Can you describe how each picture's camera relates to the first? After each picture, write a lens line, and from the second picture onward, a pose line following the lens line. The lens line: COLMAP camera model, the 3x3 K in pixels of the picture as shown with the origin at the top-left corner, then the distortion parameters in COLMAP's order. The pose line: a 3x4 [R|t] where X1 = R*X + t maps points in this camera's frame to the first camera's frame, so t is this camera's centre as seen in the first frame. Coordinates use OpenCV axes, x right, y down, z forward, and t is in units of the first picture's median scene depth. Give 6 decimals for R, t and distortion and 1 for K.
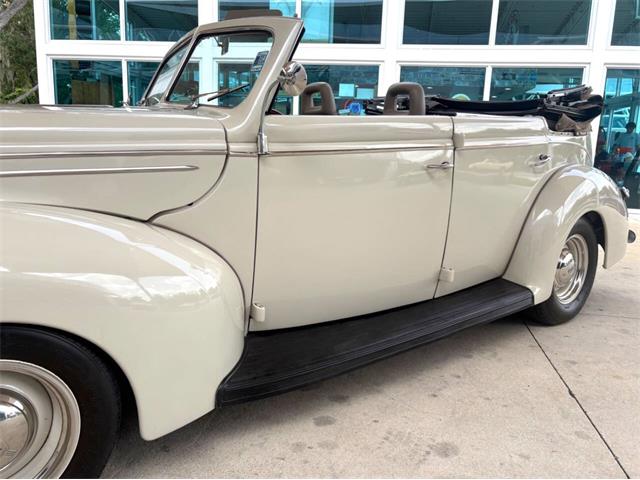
lens RADIAL K [[505.0, 0, 320.0], [0, 505.0, 240.0], [0, 0, 1]] dist [0.006274, 0.003389]
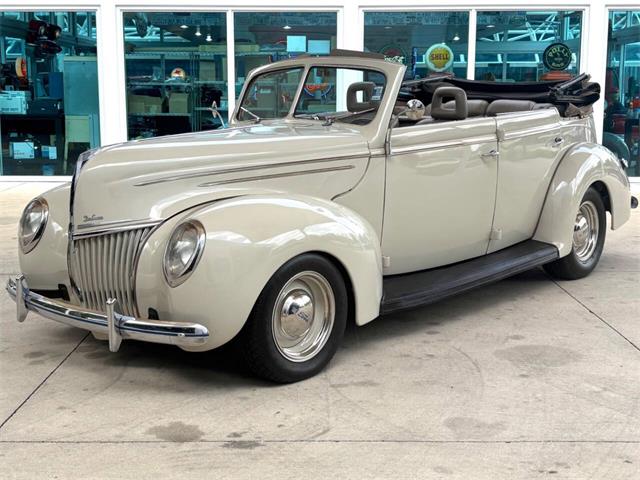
lens RADIAL K [[825.6, 0, 320.0], [0, 825.6, 240.0], [0, 0, 1]] dist [0.226438, -1.074507]
pose [[0.986247, -0.066591, 0.151272, -0.420993], [0.069200, 0.997530, -0.012043, 0.061043], [-0.150096, 0.022346, 0.988419, -0.853470]]
